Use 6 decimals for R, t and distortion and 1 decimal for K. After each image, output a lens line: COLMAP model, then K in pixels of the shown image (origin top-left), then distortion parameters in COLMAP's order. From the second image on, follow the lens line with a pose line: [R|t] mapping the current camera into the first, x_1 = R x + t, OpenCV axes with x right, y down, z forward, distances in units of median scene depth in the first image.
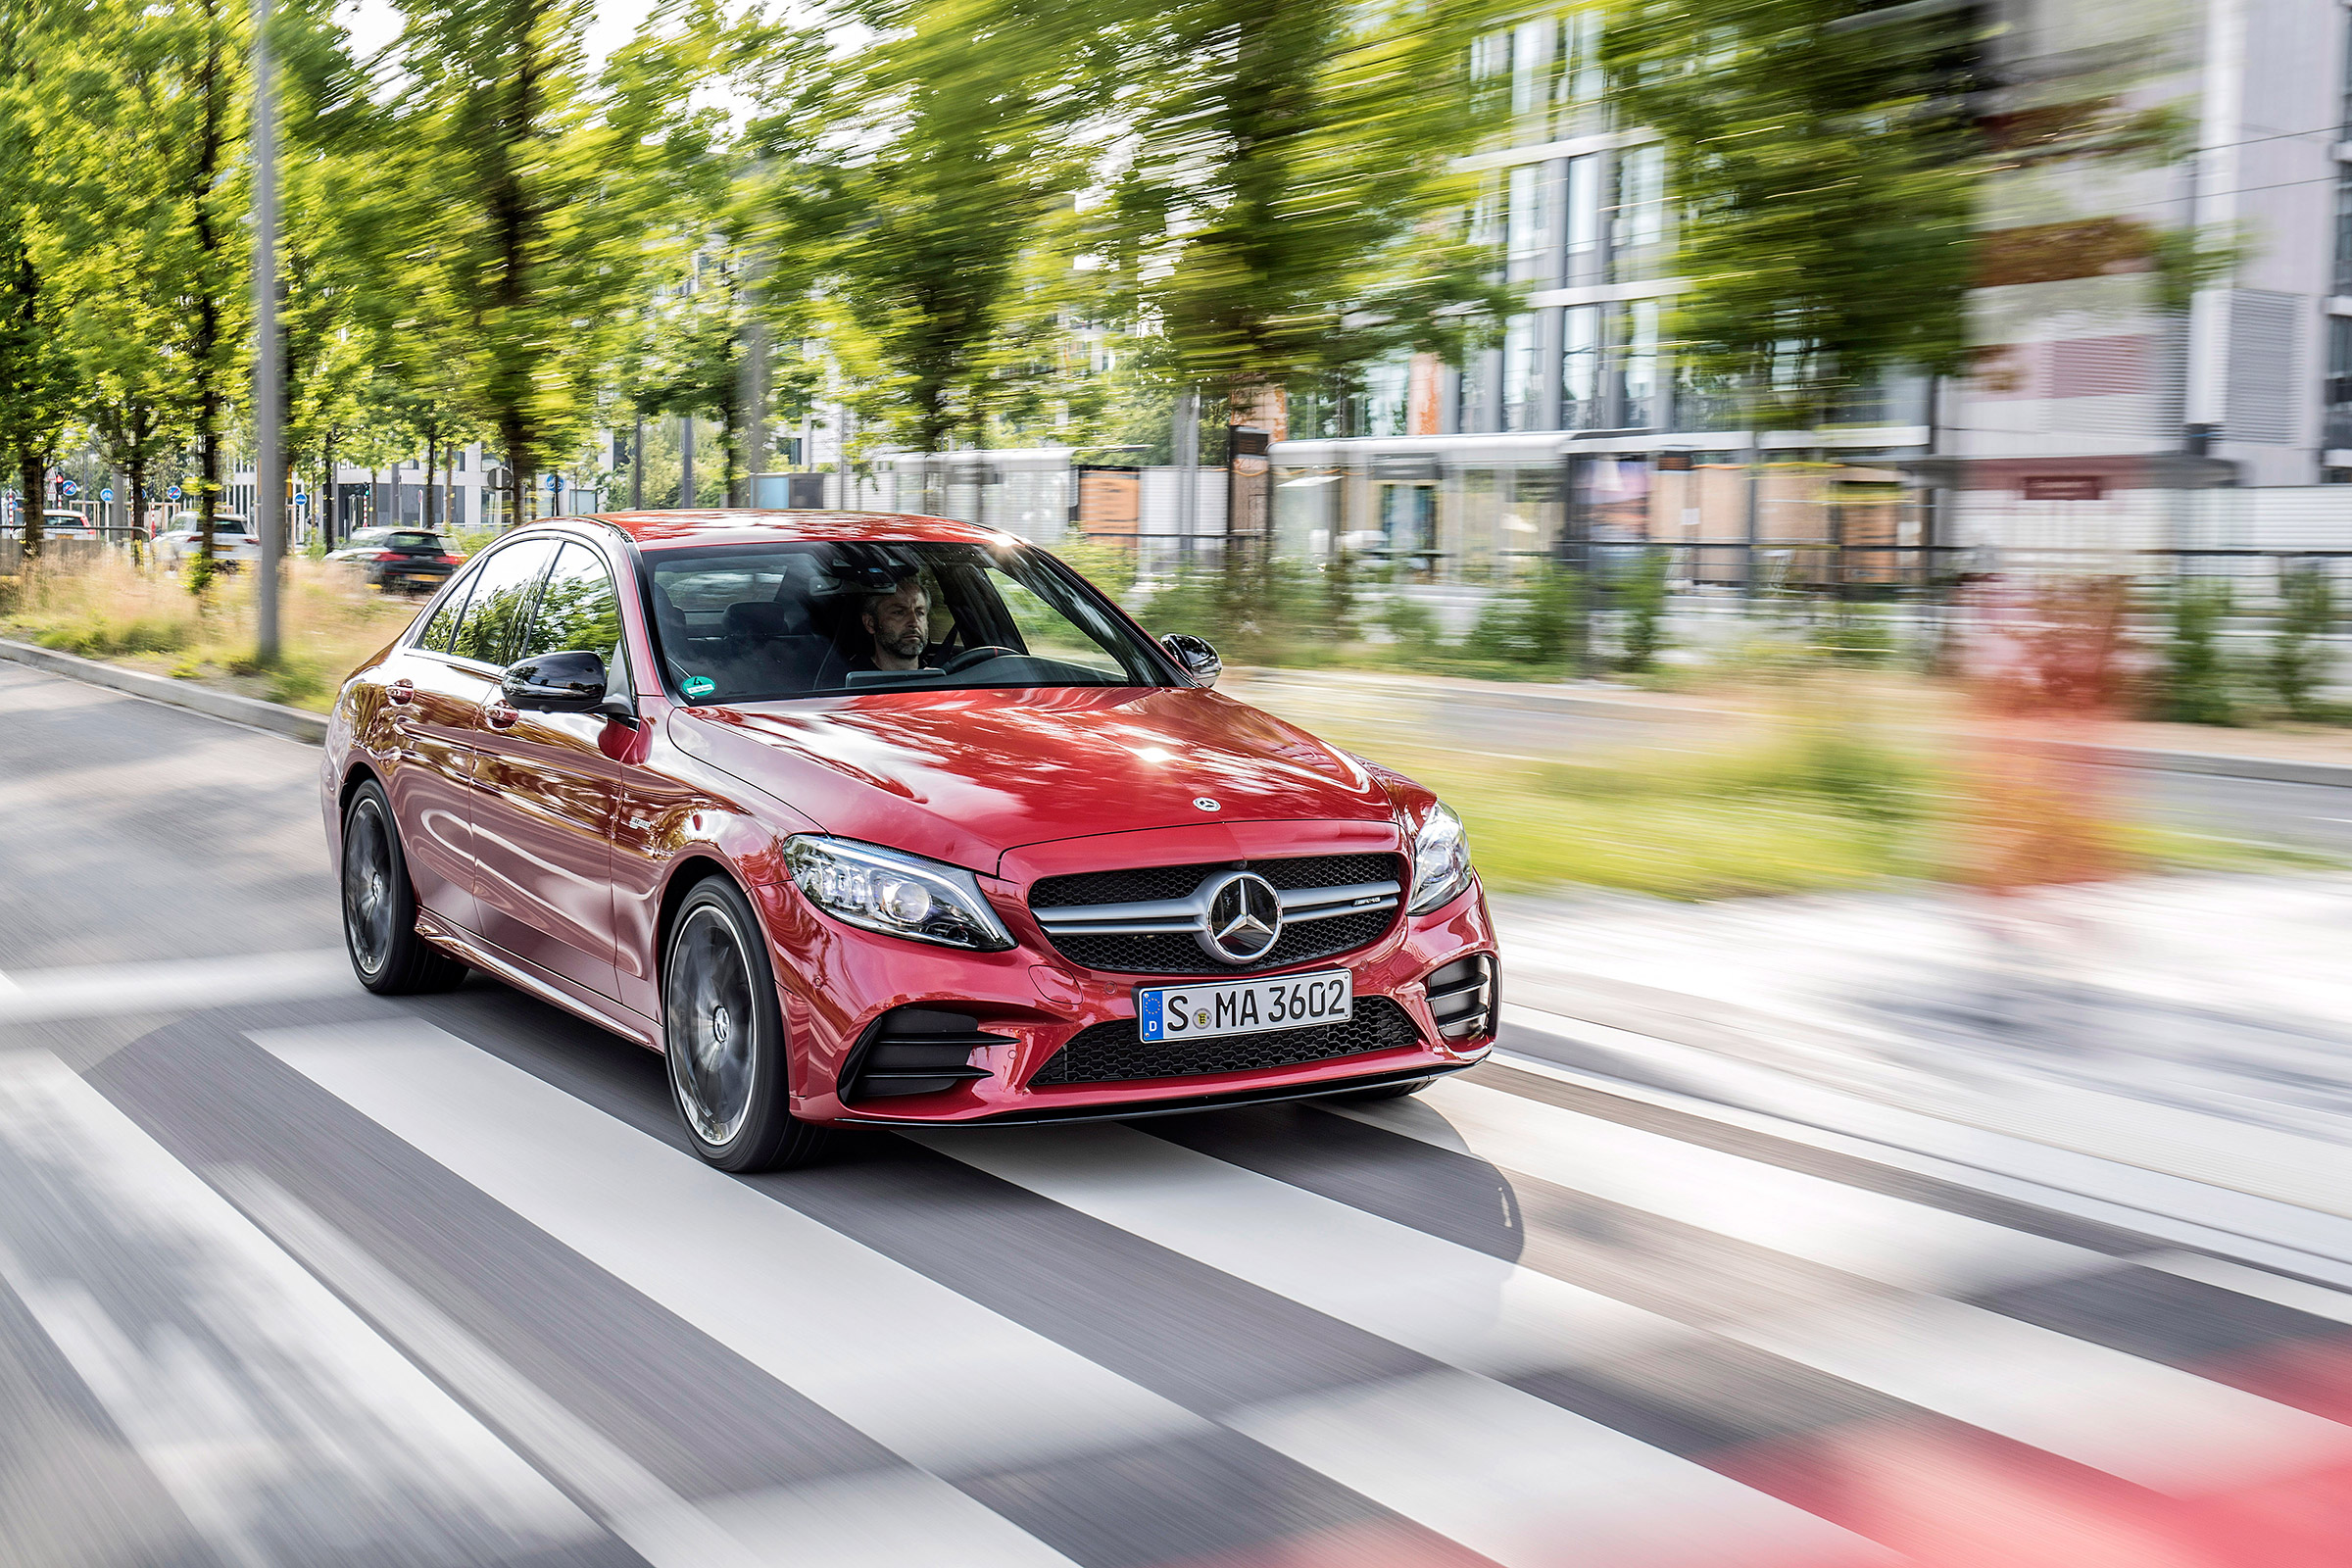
lens RADIAL K [[2968.3, 0, 1170.1], [0, 2968.3, 775.9], [0, 0, 1]] dist [-0.024295, 0.000000]
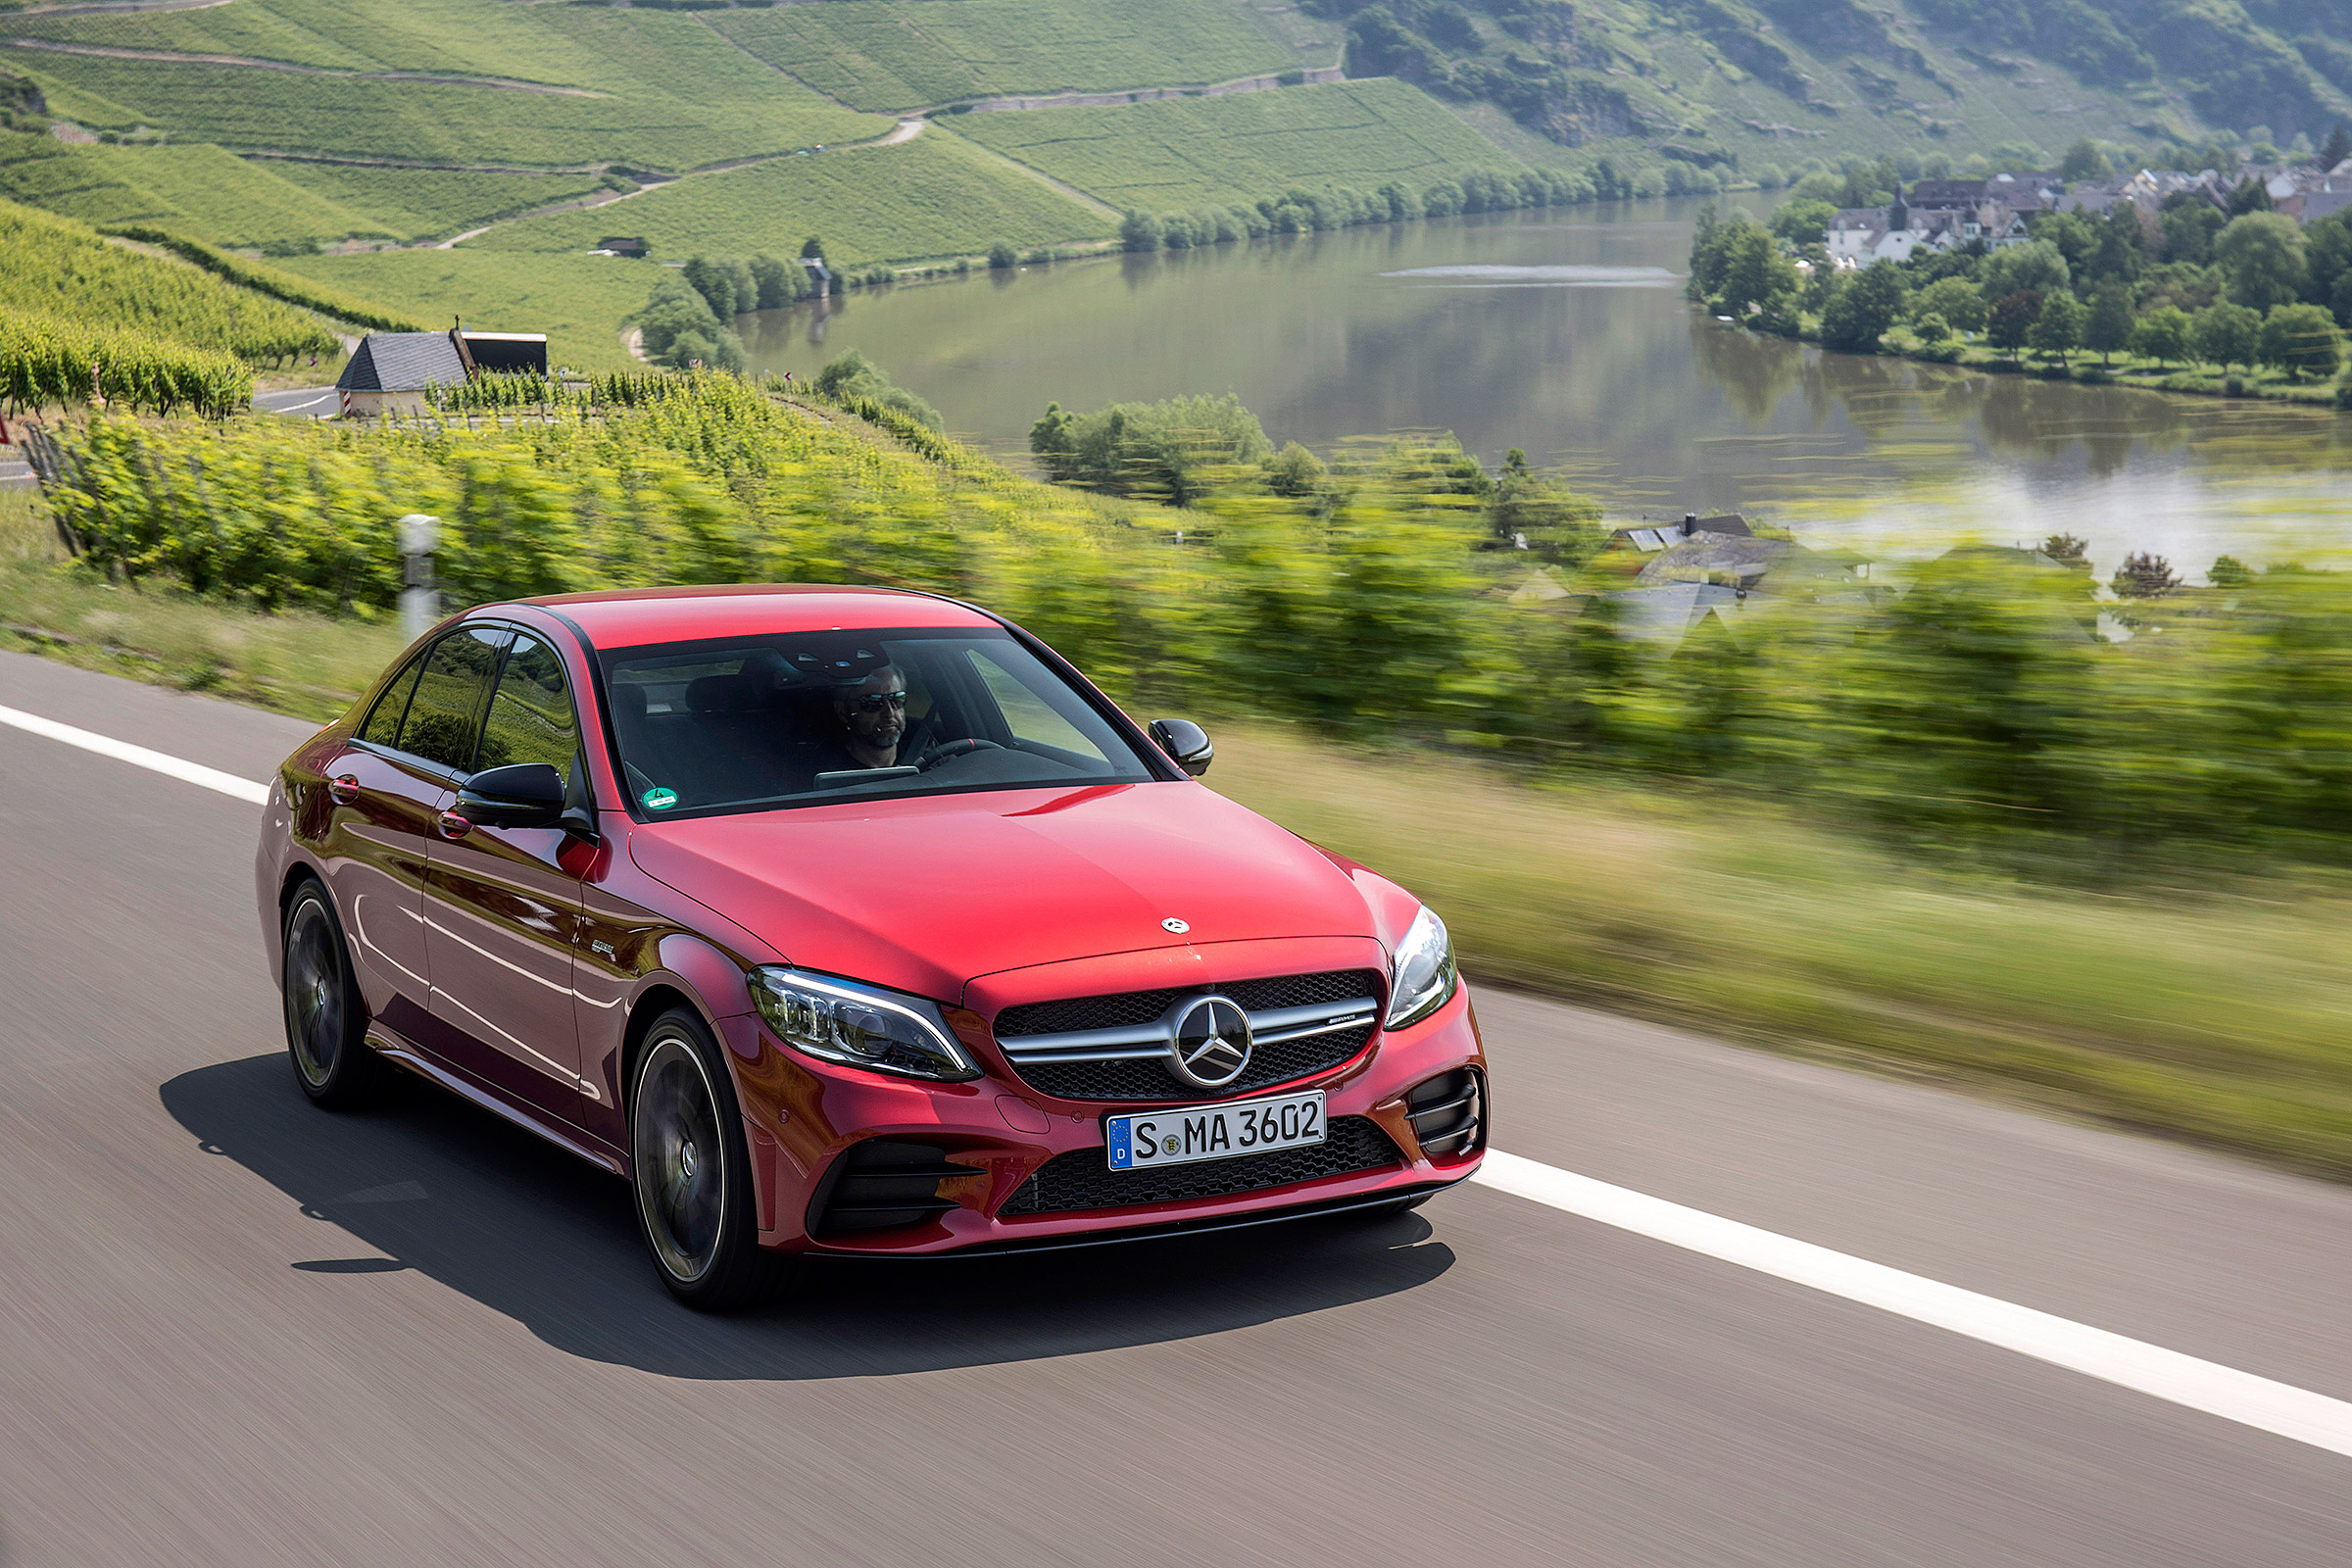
lens RADIAL K [[3648.1, 0, 1192.1], [0, 3648.1, 787.5], [0, 0, 1]] dist [0.082138, 0.000000]
pose [[0.999597, -0.019837, -0.020307, 0.043575], [0.020013, 0.999764, 0.008482, -0.046329], [0.020134, -0.008885, 0.999758, -0.211154]]
